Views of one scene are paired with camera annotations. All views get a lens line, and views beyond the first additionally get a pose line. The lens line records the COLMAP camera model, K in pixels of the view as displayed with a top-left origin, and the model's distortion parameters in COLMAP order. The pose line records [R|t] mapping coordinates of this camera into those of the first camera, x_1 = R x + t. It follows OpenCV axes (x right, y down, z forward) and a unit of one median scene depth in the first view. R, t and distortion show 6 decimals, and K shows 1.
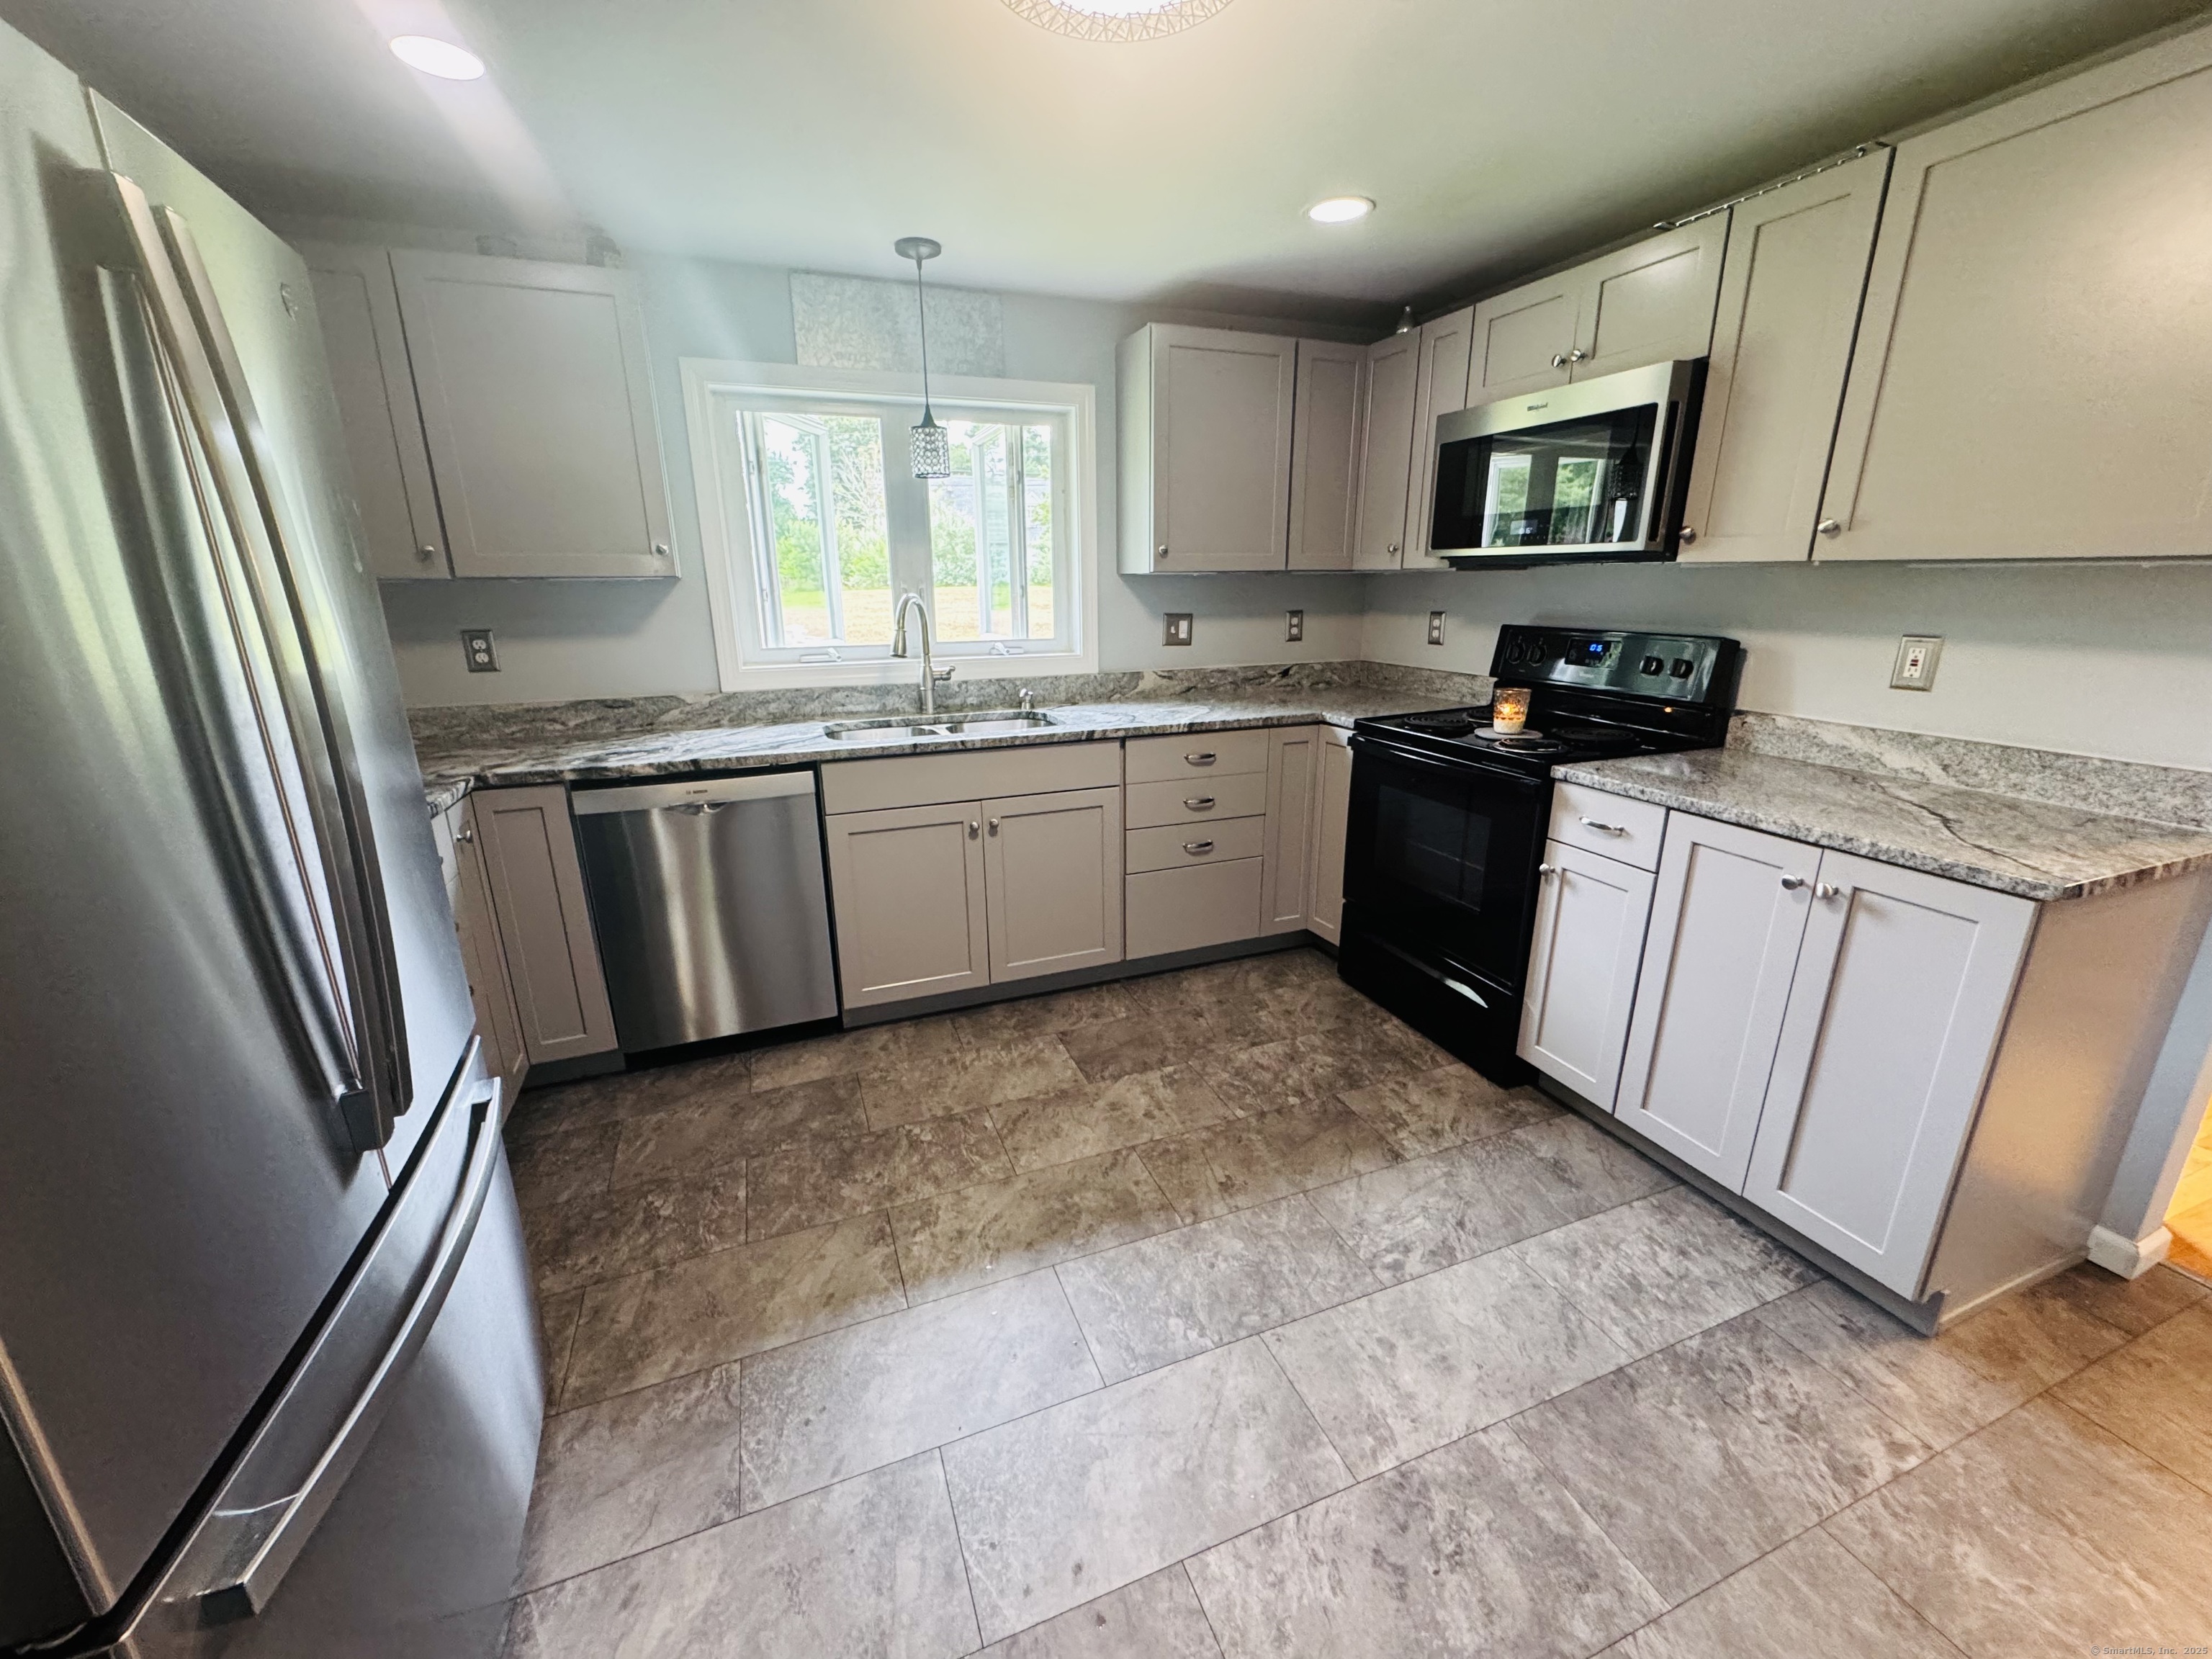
lens RADIAL K [[877.9, 0, 1106.3], [0, 877.9, 831.6], [0, 0, 1]] dist [0.001646, 0.000238]
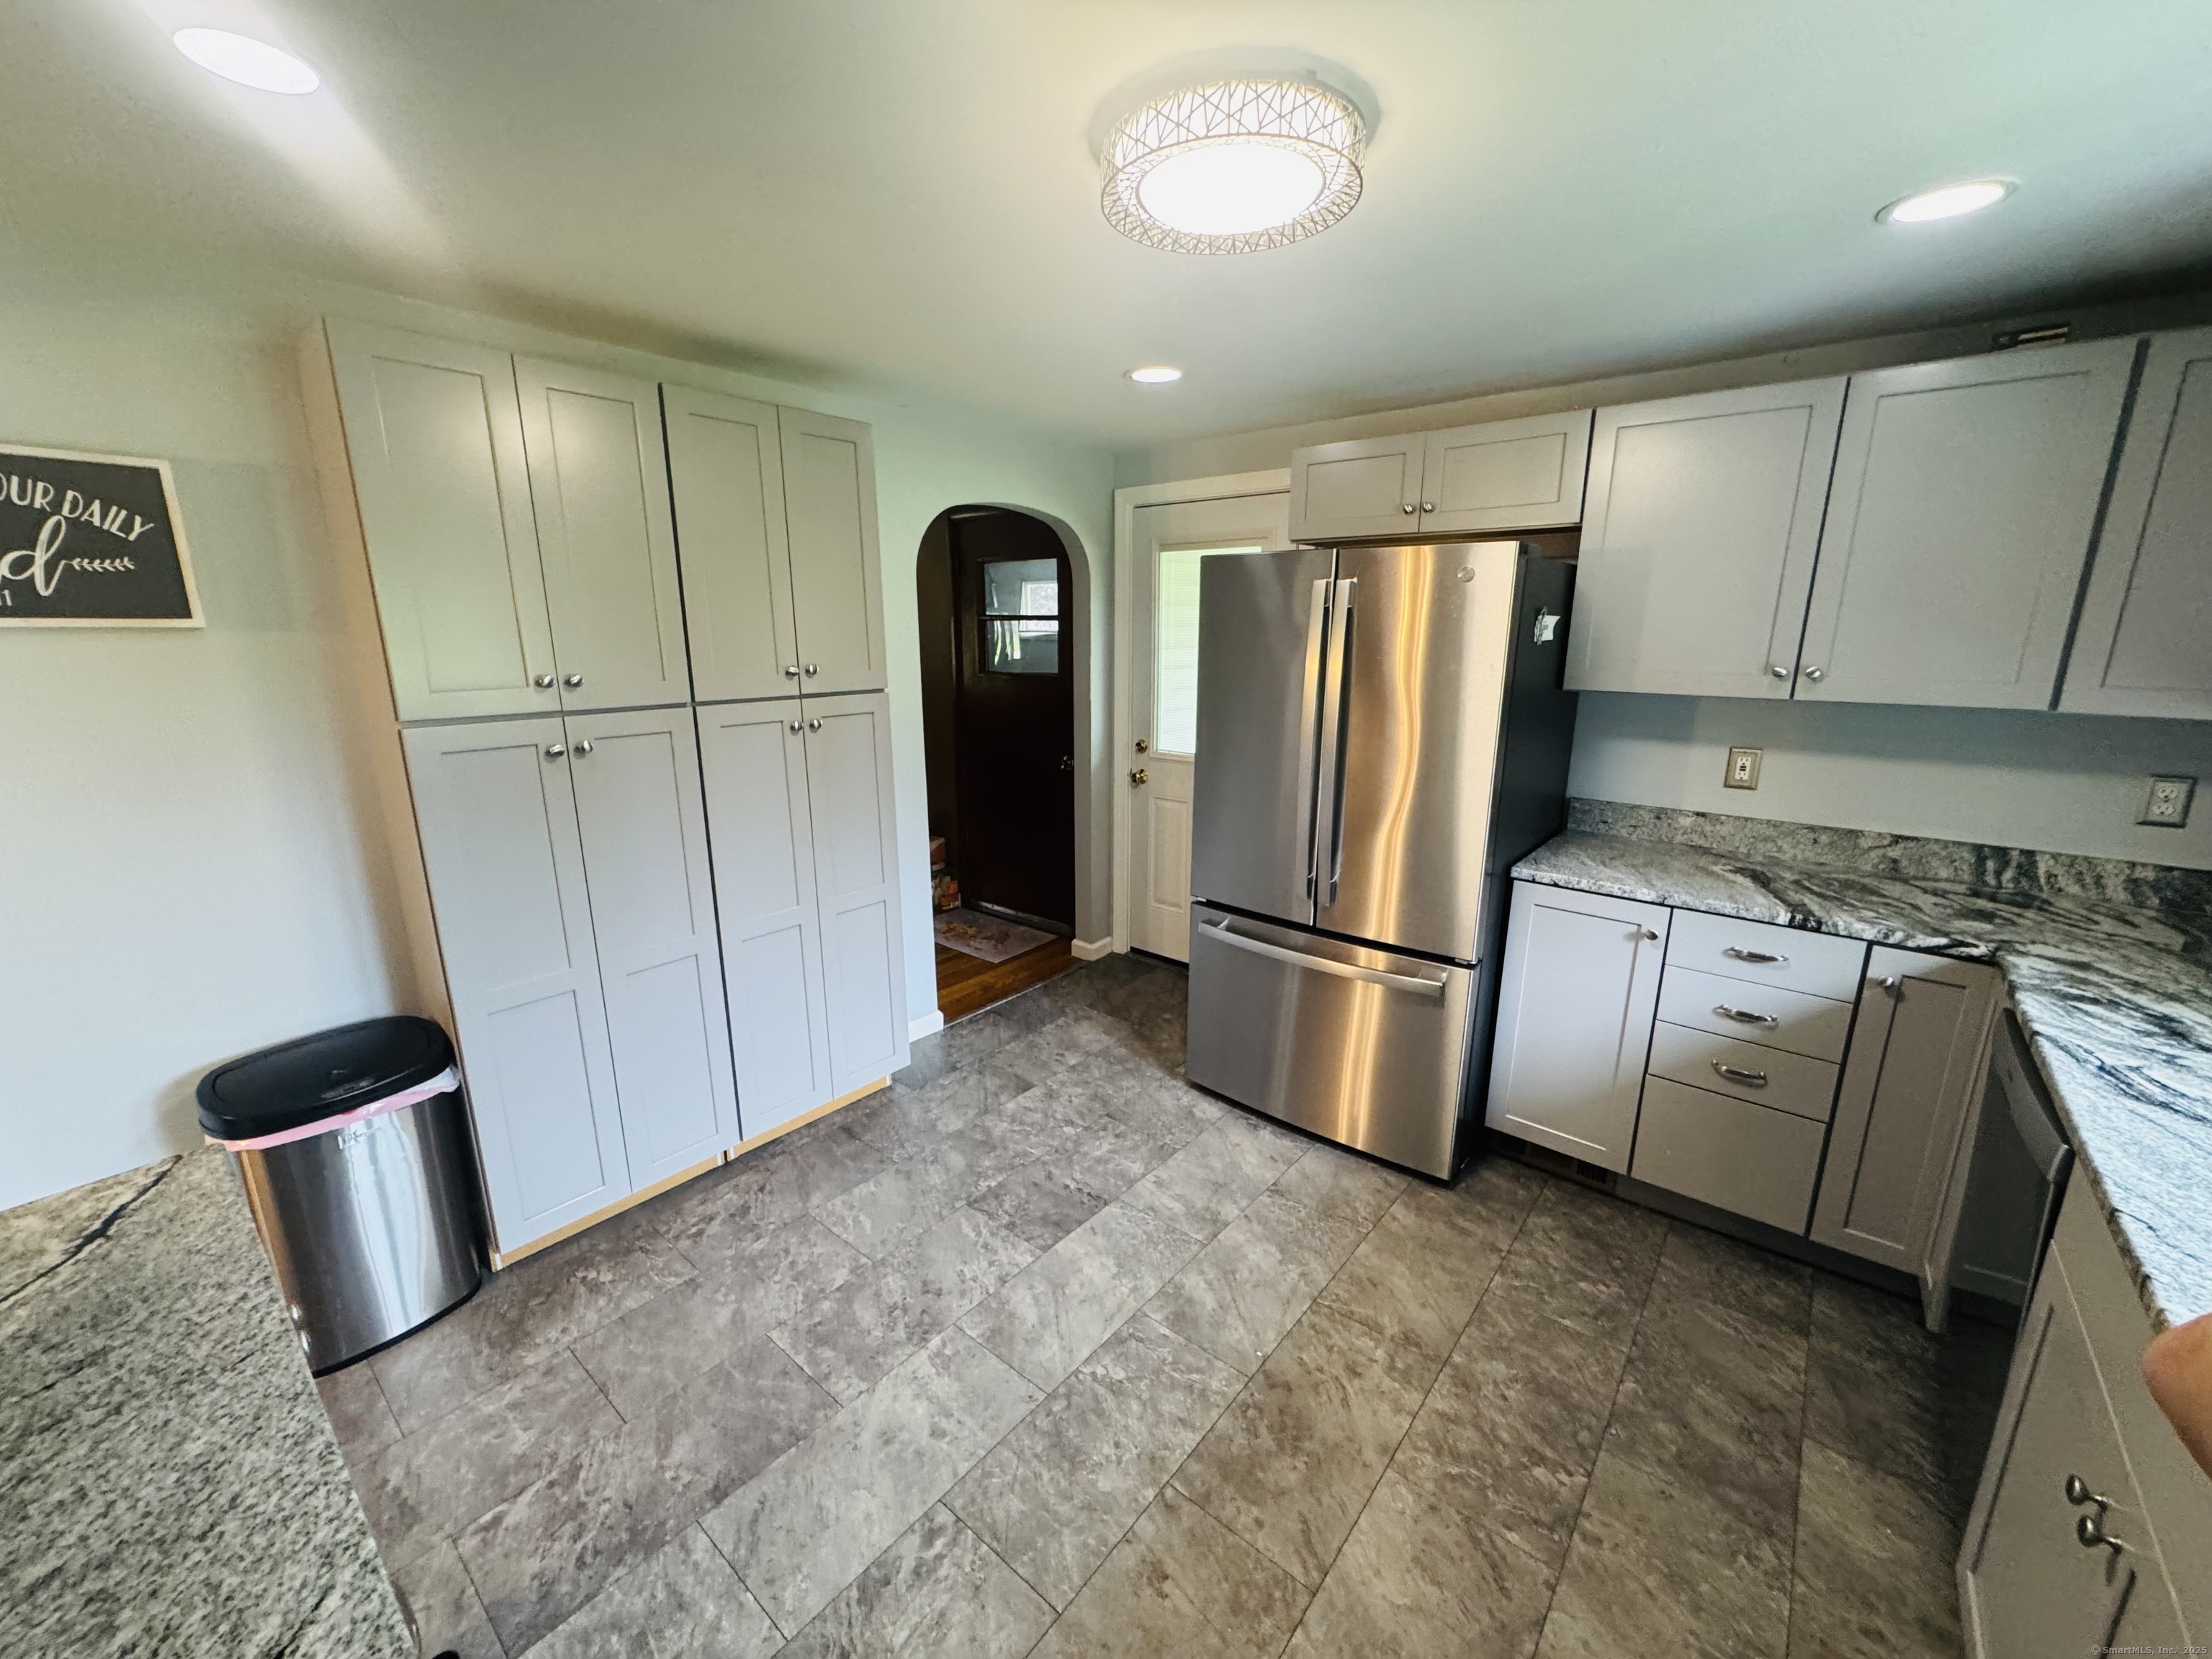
lens RADIAL K [[877.9, 0, 1107.5], [0, 877.9, 831.5], [0, 0, 1]] dist [0.001646, 0.000238]
pose [[-0.872762, 0.120686, -0.472992, 0.507736], [-0.128753, 0.877731, 0.461531, -0.537779], [0.470860, 0.463706, -0.750511, 1.422056]]
